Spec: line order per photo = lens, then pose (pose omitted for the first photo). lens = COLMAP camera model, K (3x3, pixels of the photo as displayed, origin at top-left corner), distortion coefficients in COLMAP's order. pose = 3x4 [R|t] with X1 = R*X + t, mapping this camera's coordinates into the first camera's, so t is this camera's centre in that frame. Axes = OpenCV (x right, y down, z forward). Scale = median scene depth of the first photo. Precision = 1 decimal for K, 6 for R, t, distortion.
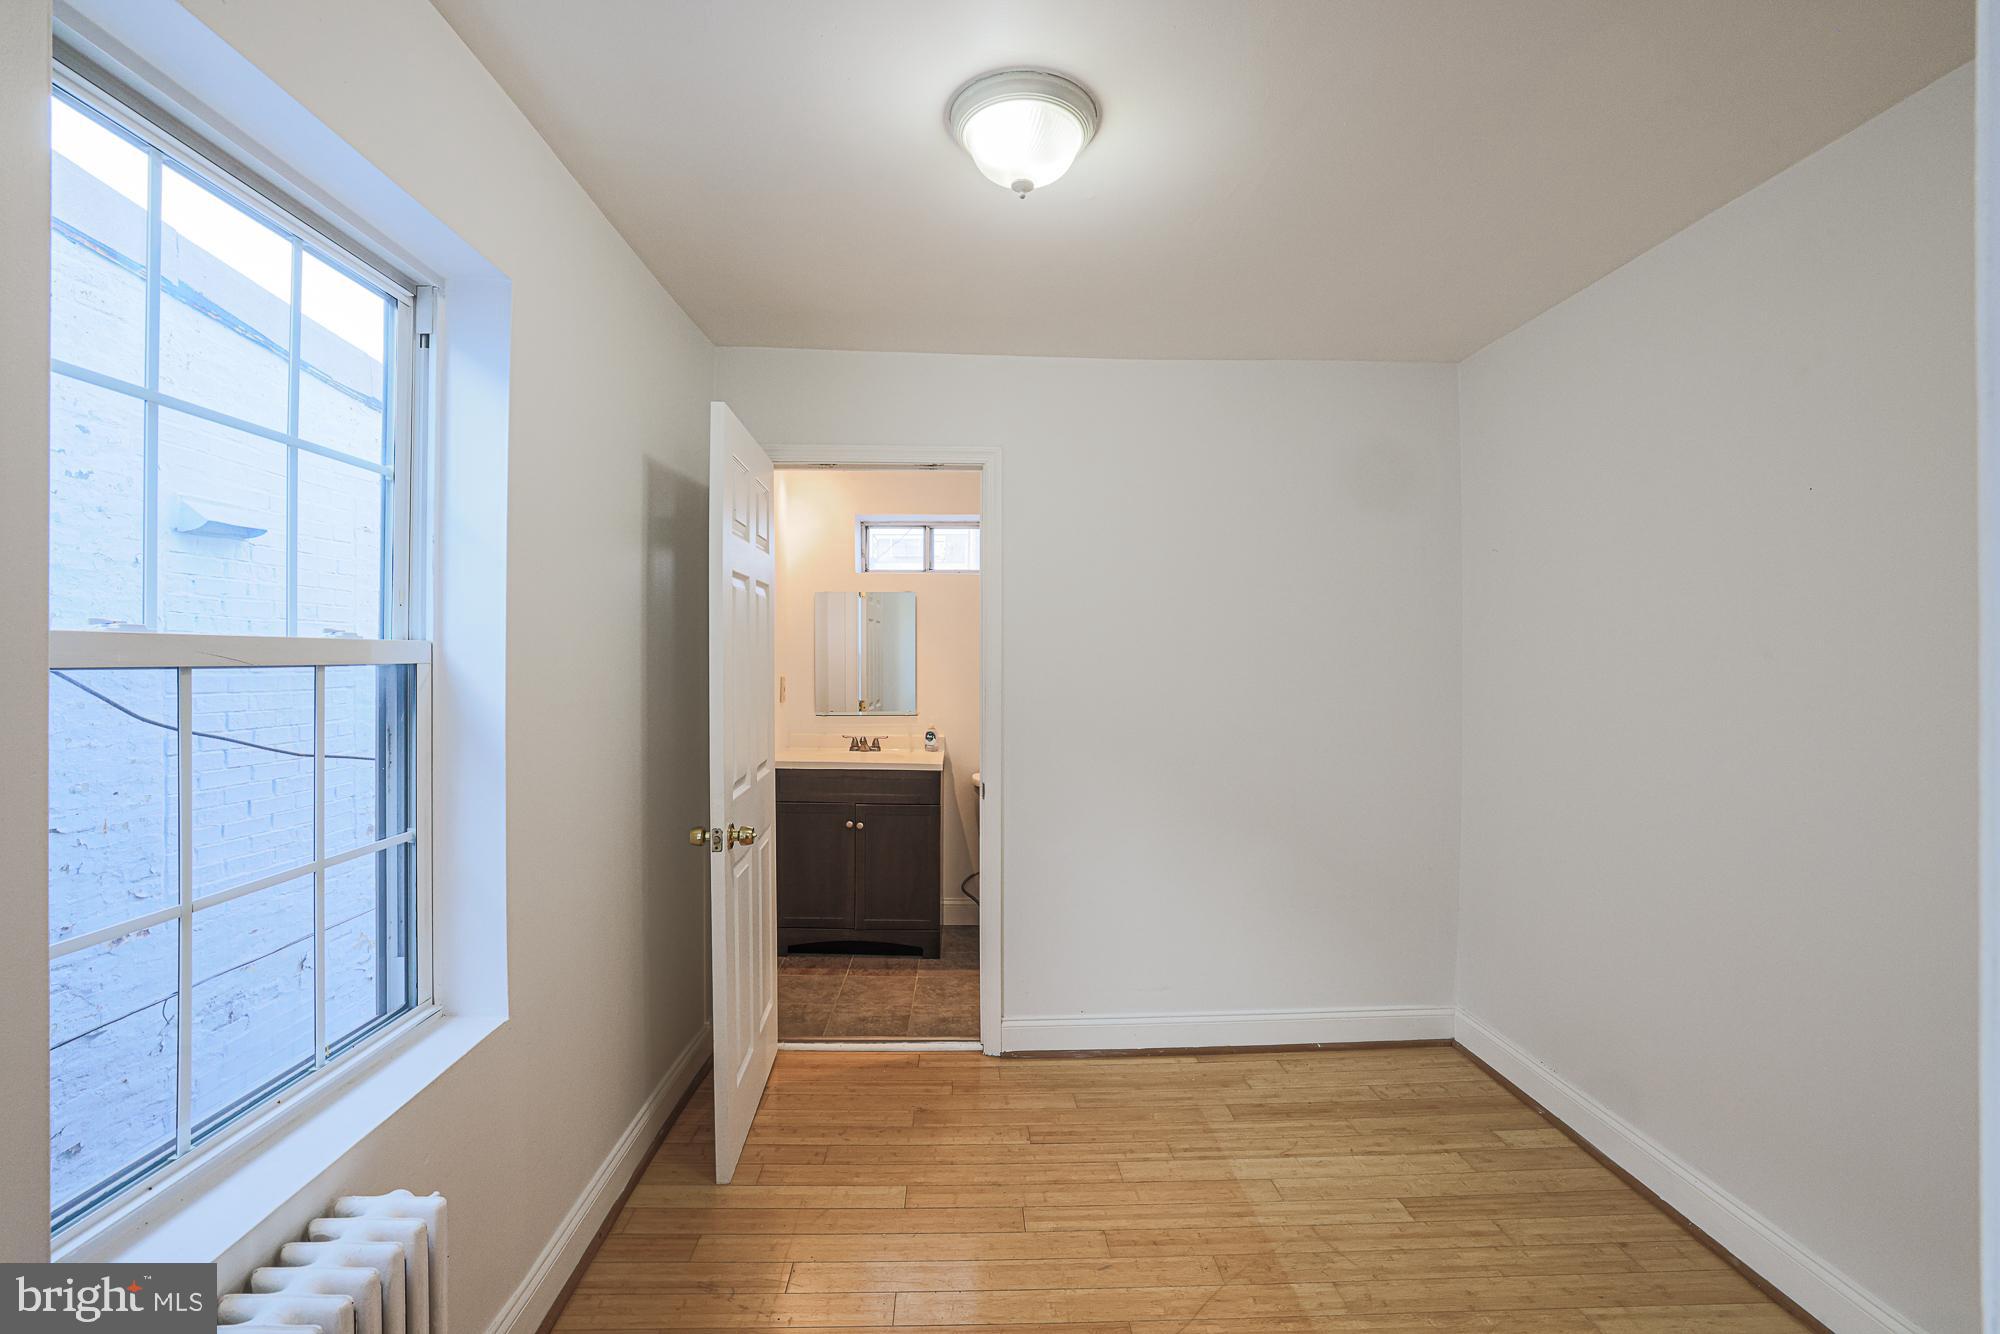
lens RADIAL K [[874.5, 0, 993.8], [0, 874.5, 659.3], [0, 0, 1]] dist [-0.028683, 0.012659]
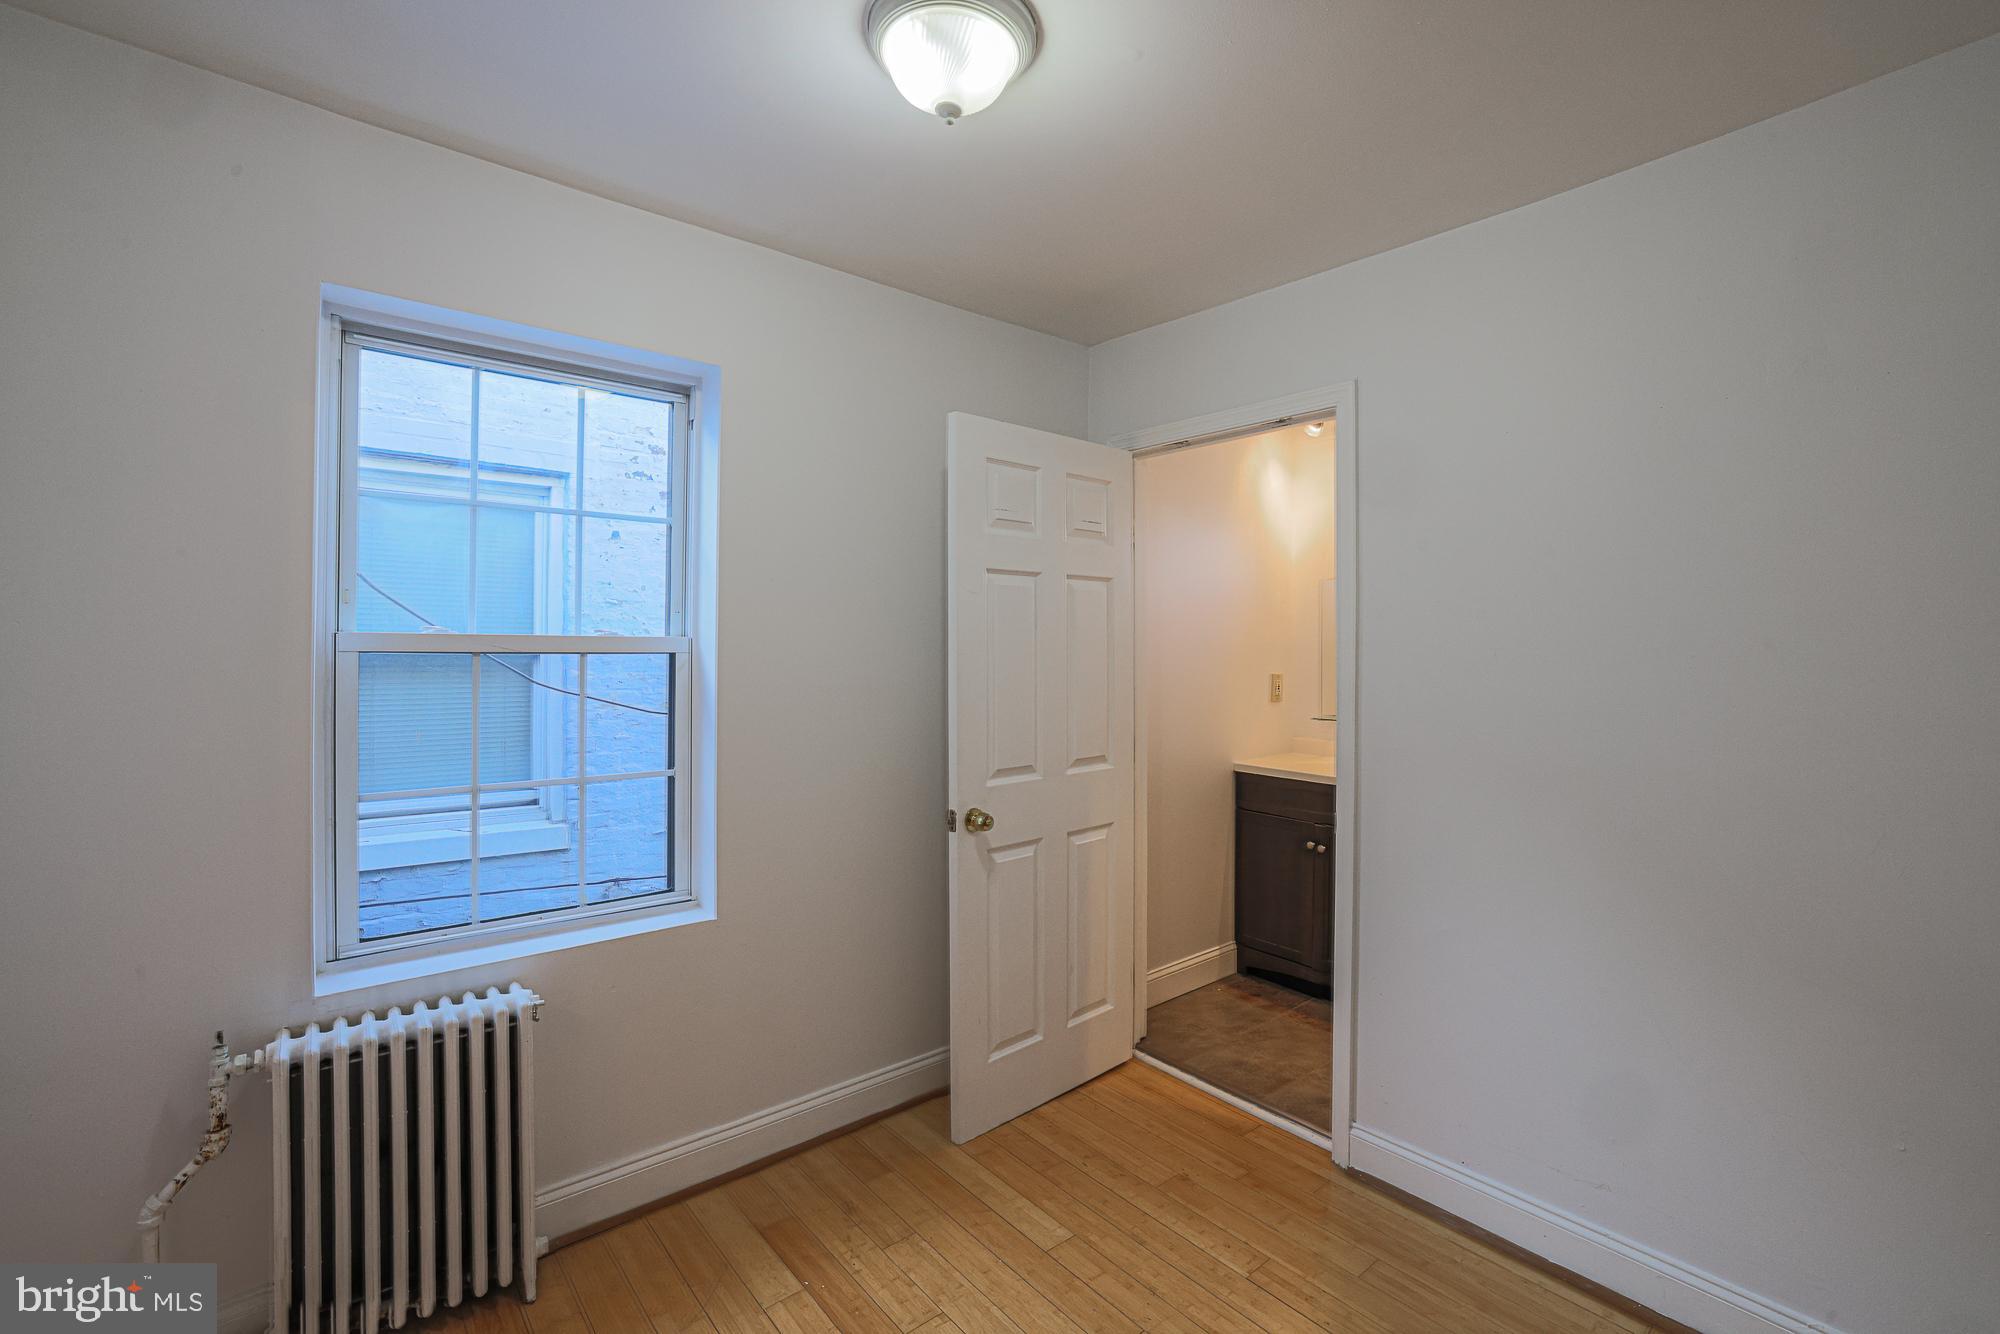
lens RADIAL K [[874.5, 0, 993.8], [0, 874.5, 659.3], [0, 0, 1]] dist [-0.028683, 0.012659]
pose [[0.601072, -0.000858, -0.799195, 0.564428], [-0.001565, 0.999996, -0.002250, 0.012720], [0.799194, 0.002603, 0.601068, 0.389988]]
